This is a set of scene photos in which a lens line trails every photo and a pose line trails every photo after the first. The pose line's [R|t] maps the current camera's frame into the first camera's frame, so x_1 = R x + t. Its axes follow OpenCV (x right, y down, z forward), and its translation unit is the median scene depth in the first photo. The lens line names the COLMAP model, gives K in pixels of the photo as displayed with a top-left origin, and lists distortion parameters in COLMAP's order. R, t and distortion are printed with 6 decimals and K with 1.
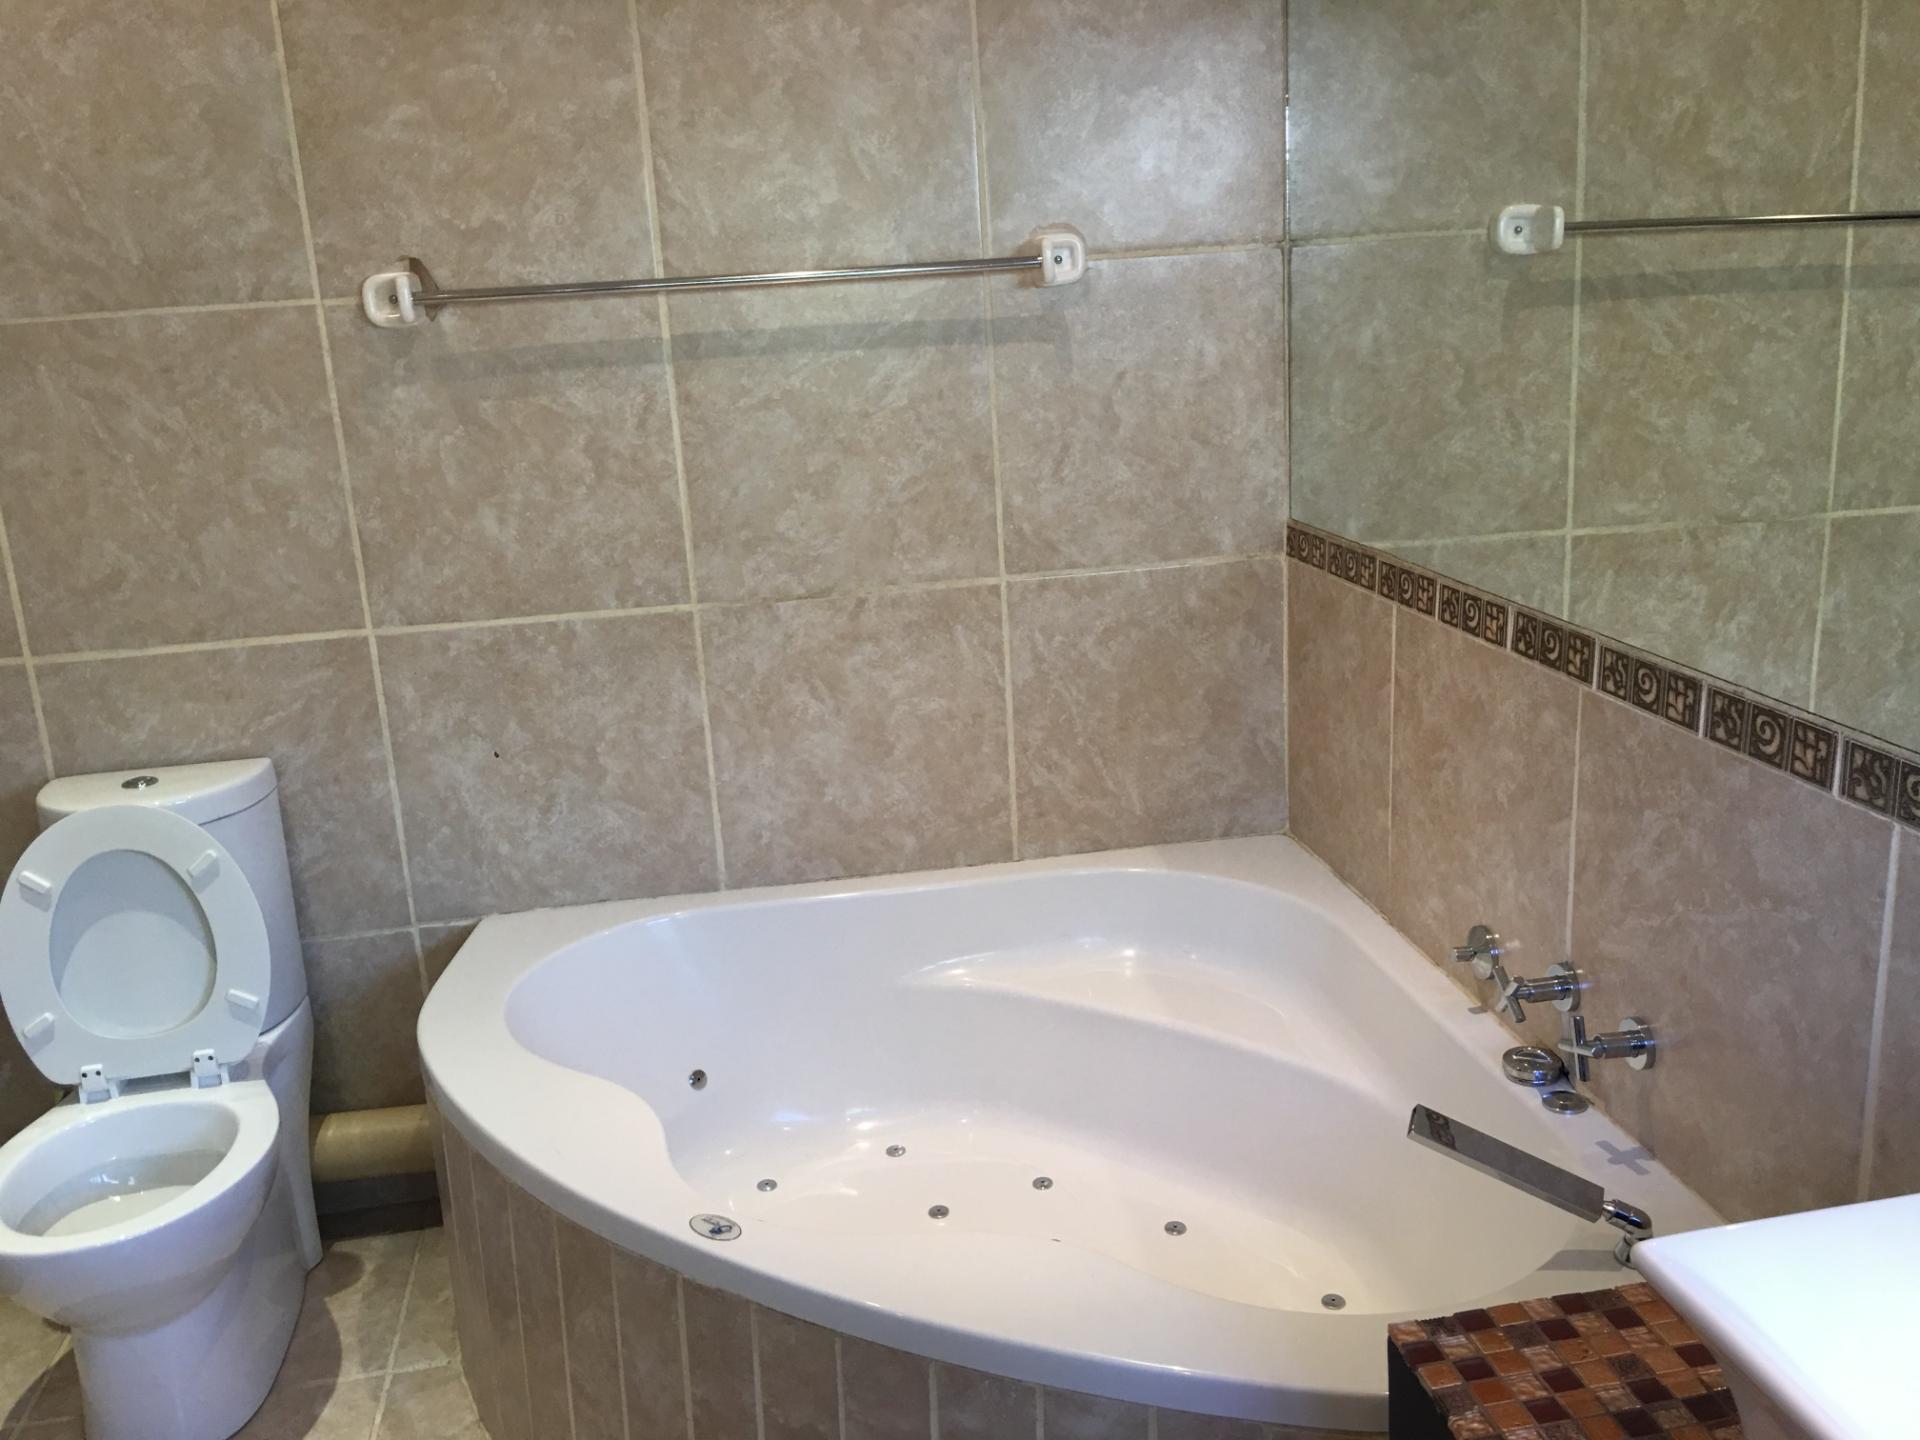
lens RADIAL K [[1621.5, 0, 960.1], [0, 1621.5, 710.0], [0, 0, 1]] dist [0.042624, -0.044637]
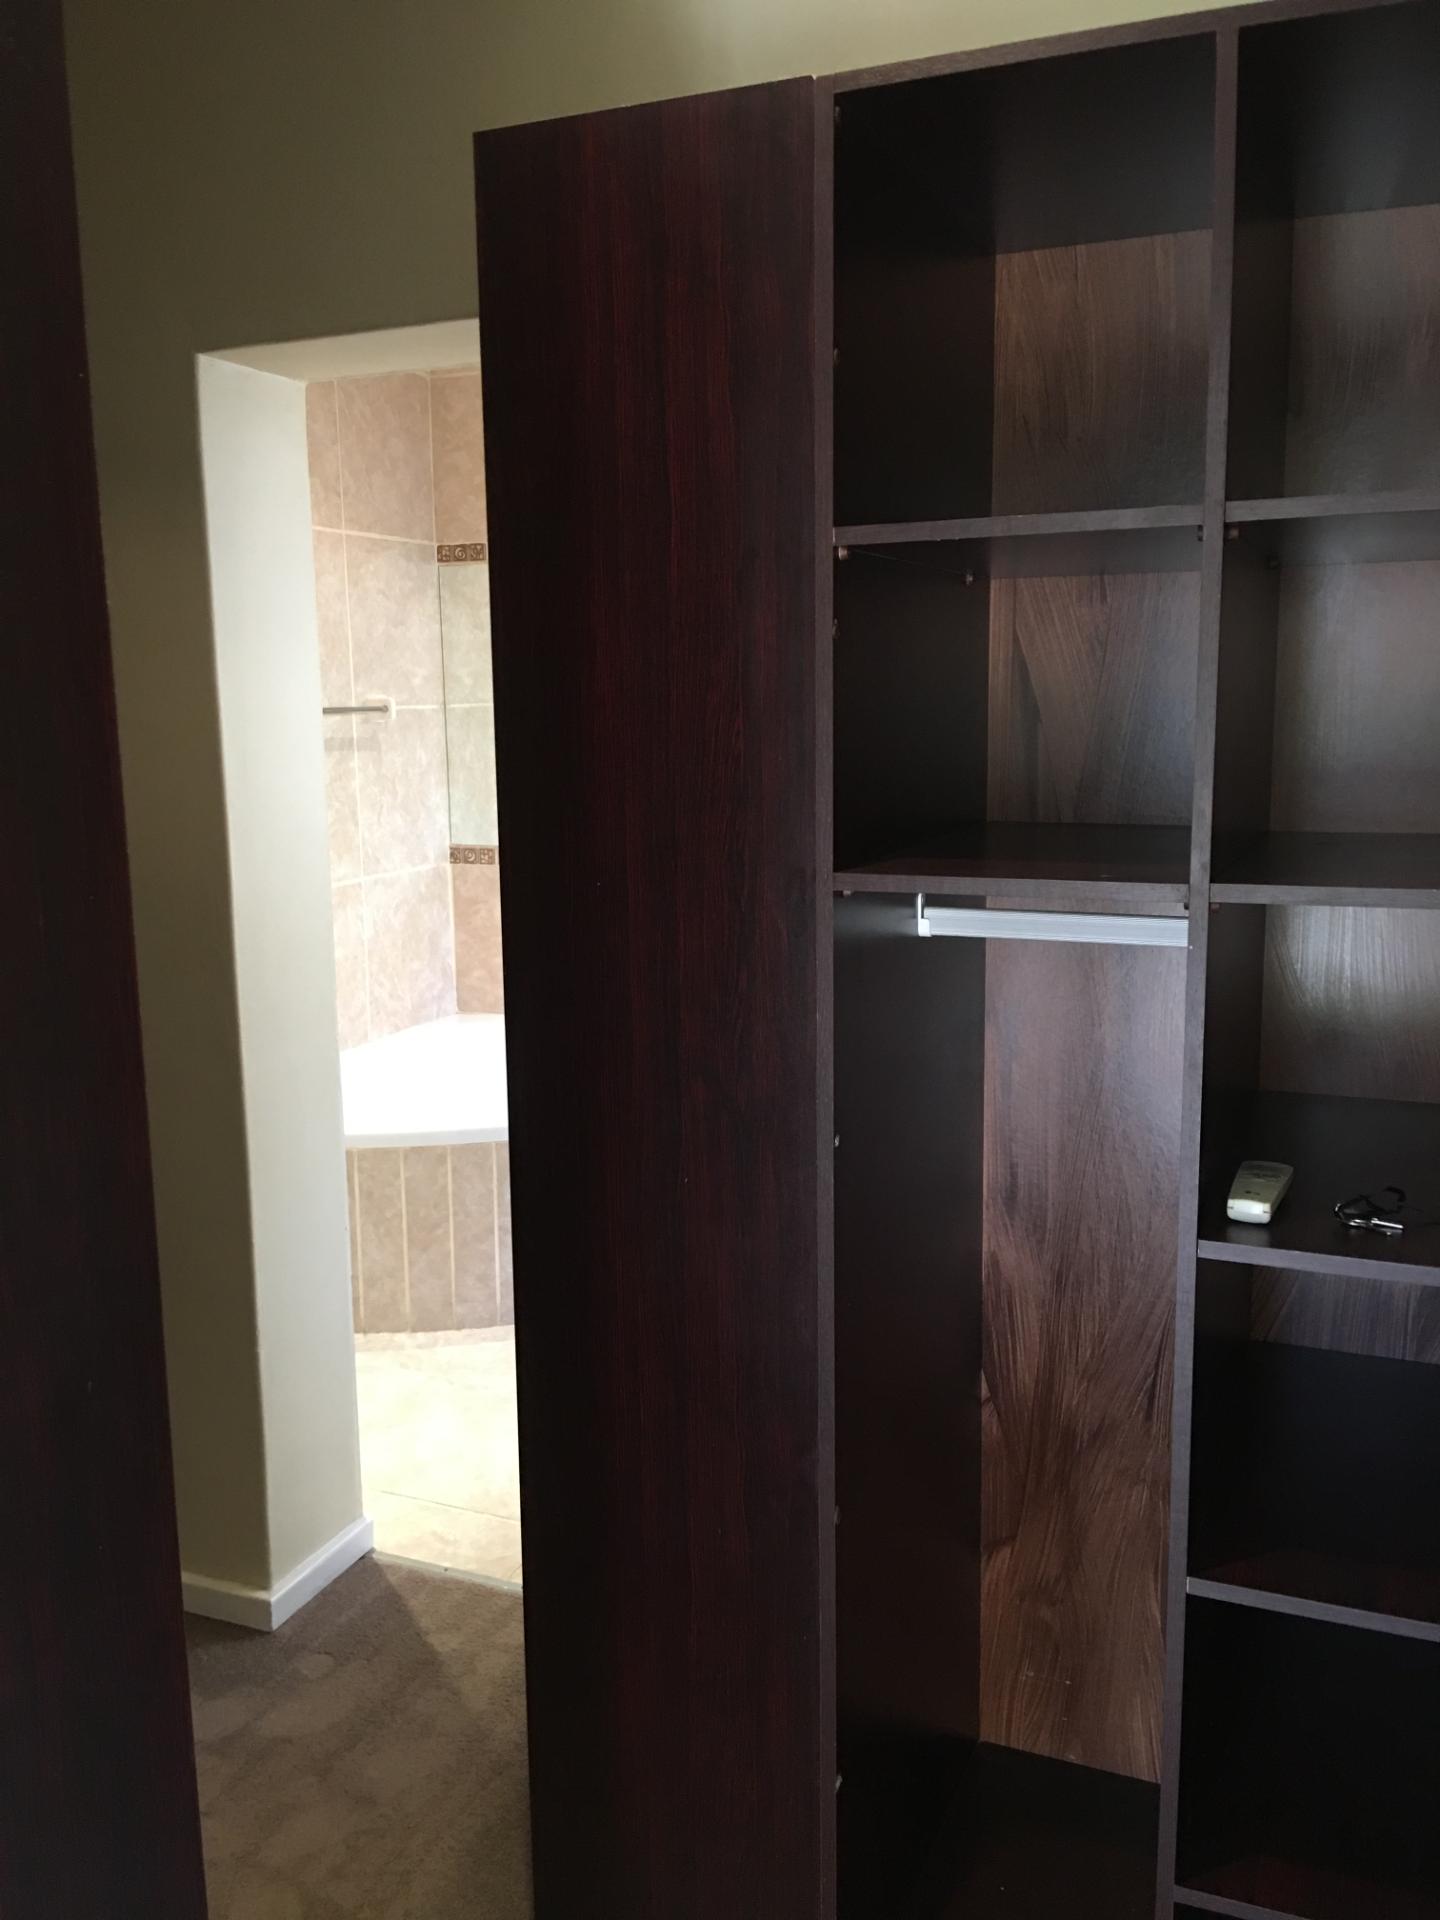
lens RADIAL K [[1621.5, 0, 720.7], [0, 1621.5, 959.0], [0, 0, 1]] dist [0.042624, -0.044637]
pose [[0.529795, -0.089453, 0.843395, -1.270554], [0.210777, 0.977111, -0.028768, 0.139724], [-0.821517, 0.193009, 0.536523, -0.276769]]
